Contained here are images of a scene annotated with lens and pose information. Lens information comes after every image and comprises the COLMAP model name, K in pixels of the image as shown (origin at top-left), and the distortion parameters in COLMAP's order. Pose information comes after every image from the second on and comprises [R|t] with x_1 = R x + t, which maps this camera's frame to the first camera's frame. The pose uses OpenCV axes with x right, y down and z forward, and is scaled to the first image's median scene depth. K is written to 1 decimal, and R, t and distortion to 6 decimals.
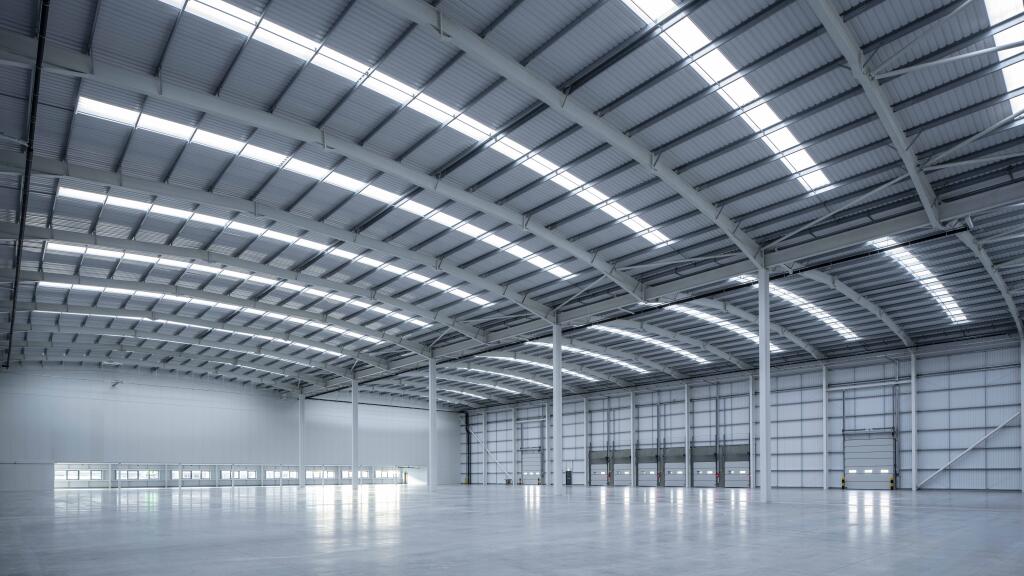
lens RADIAL K [[594.2, 0, 513.7], [0, 594.2, 301.4], [0, 0, 1]] dist [0.005677, 0.000556]
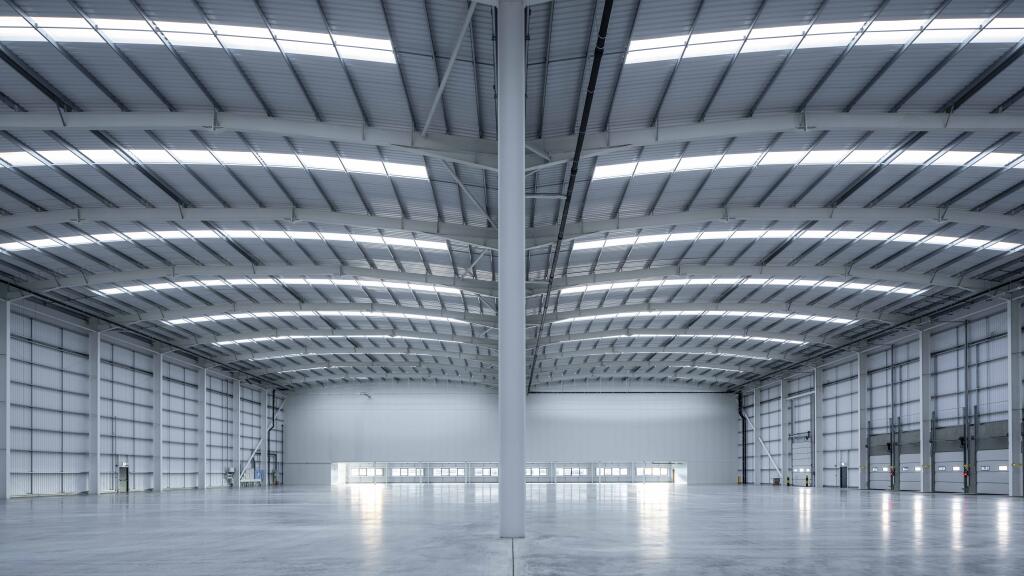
lens RADIAL K [[594.2, 0, 513.7], [0, 594.2, 301.4], [0, 0, 1]] dist [0.005677, 0.000556]
pose [[0.709797, -0.194873, -0.676914, 0.278649], [0.197932, 0.977431, -0.073841, 0.075411], [0.676026, -0.081571, 0.732349, 0.259099]]
